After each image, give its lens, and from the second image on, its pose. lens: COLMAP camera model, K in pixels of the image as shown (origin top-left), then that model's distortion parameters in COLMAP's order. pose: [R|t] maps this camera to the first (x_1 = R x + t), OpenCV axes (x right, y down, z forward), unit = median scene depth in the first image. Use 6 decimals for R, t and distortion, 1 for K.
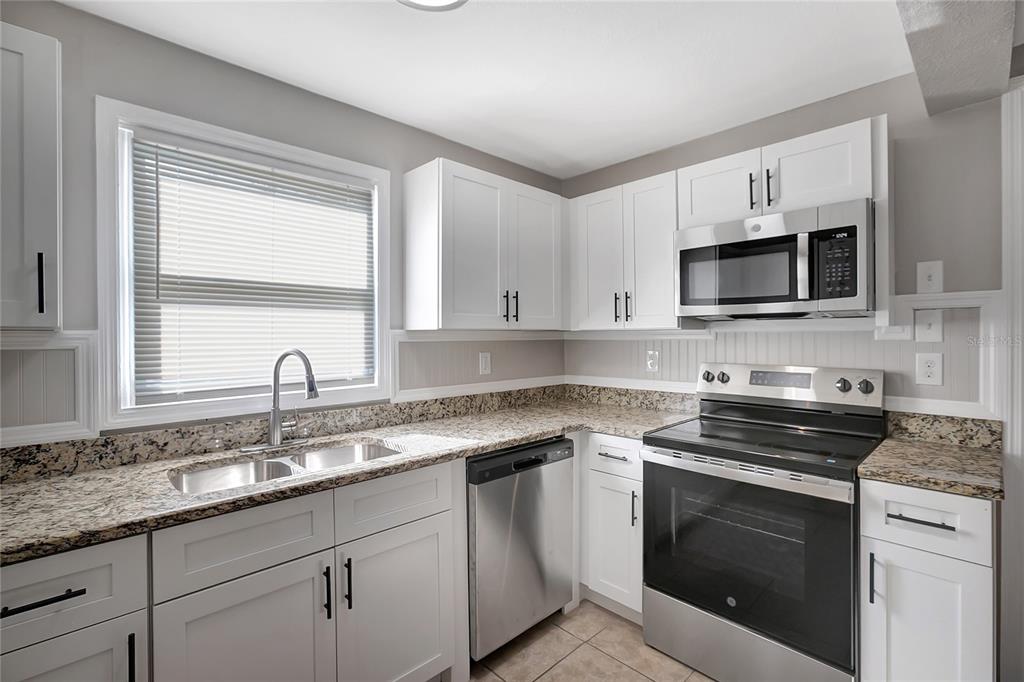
lens RADIAL K [[470.5, 0, 503.3], [0, 470.5, 337.7], [0, 0, 1]] dist [-0.023390, 0.010575]
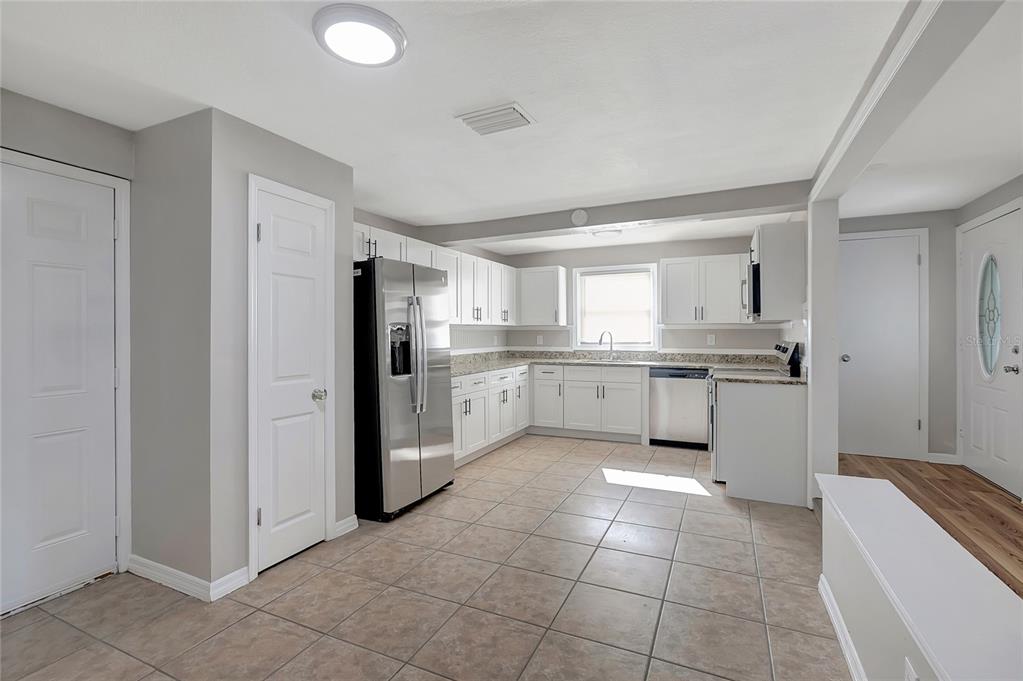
lens RADIAL K [[470.0, 0, 514.8], [0, 470.0, 329.7], [0, 0, 1]] dist [-0.023390, 0.010575]
pose [[0.385141, 0.003975, -0.922849, 1.887026], [-0.002109, 0.999992, 0.003427, 0.006358], [0.922855, 0.000627, 0.385147, -0.732454]]
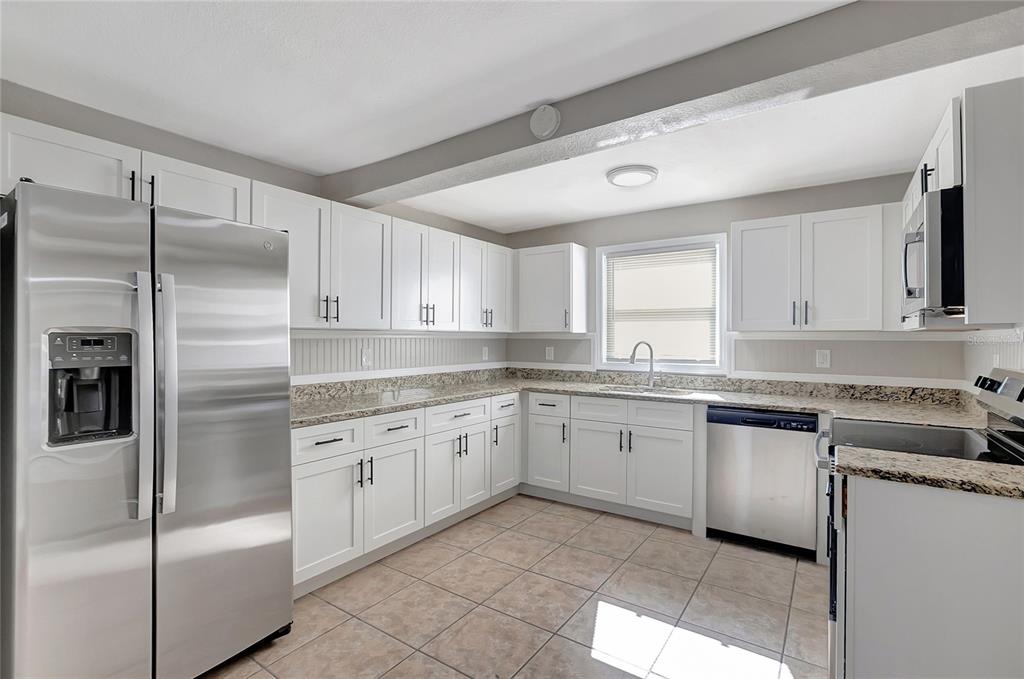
lens RADIAL K [[470.5, 0, 518.3], [0, 470.5, 331.9], [0, 0, 1]] dist [-0.023390, 0.010575]
pose [[0.217122, -0.001649, -0.976143, 1.184138], [-0.006473, 0.999974, -0.003129, -0.005015], [0.976123, 0.006998, 0.217105, -0.029824]]
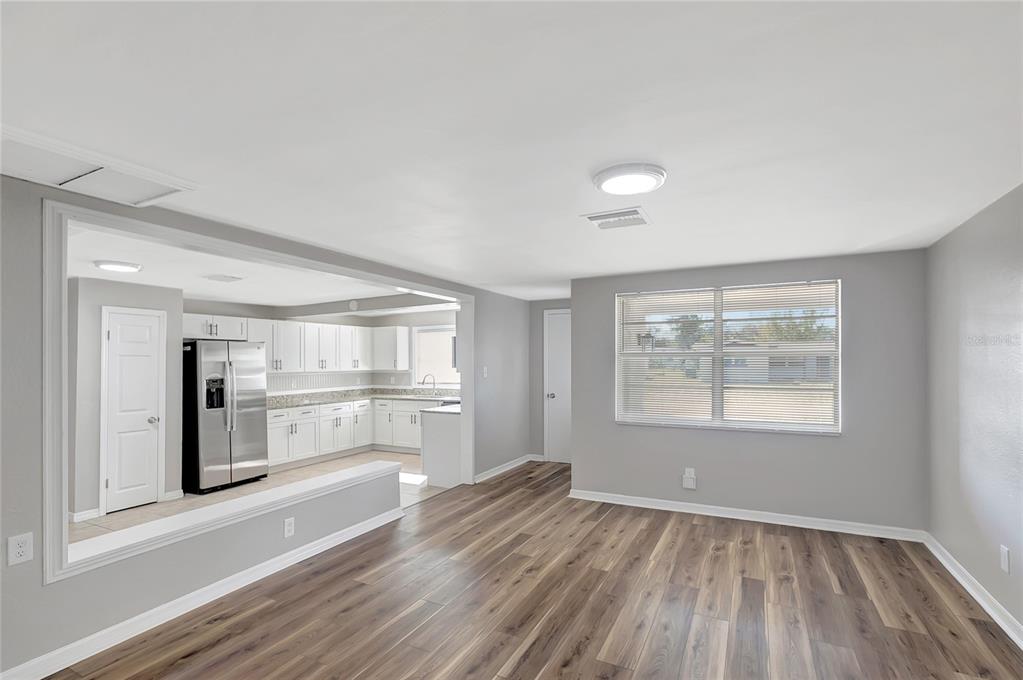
lens RADIAL K [[470.0, 0, 520.2], [0, 470.0, 350.7], [0, 0, 1]] dist [-0.023390, 0.010575]
pose [[0.350960, -0.013648, -0.936291, 3.301125], [0.005714, 0.999906, -0.012434, -0.113749], [0.936373, -0.000986, 0.351006, 0.165609]]
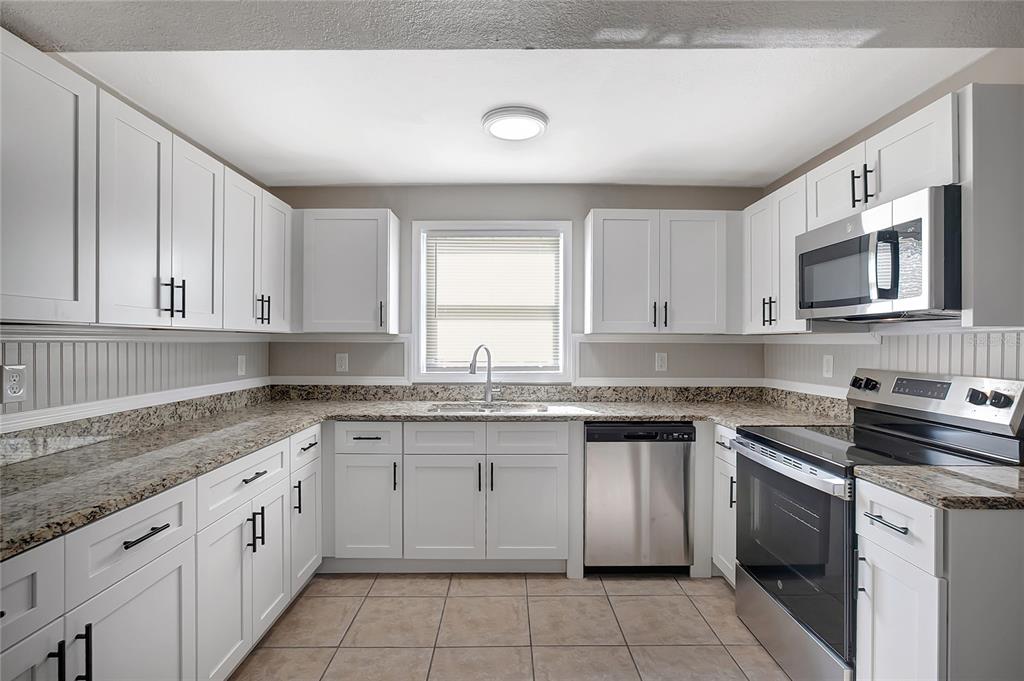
lens RADIAL K [[470.5, 0, 490.9], [0, 470.5, 343.5], [0, 0, 1]] dist [-0.023390, 0.010575]
pose [[0.724155, 0.012233, -0.689528, 0.574656], [-0.009641, 0.999925, 0.007615, 0.004648], [0.689570, 0.001133, 0.724219, -0.192051]]
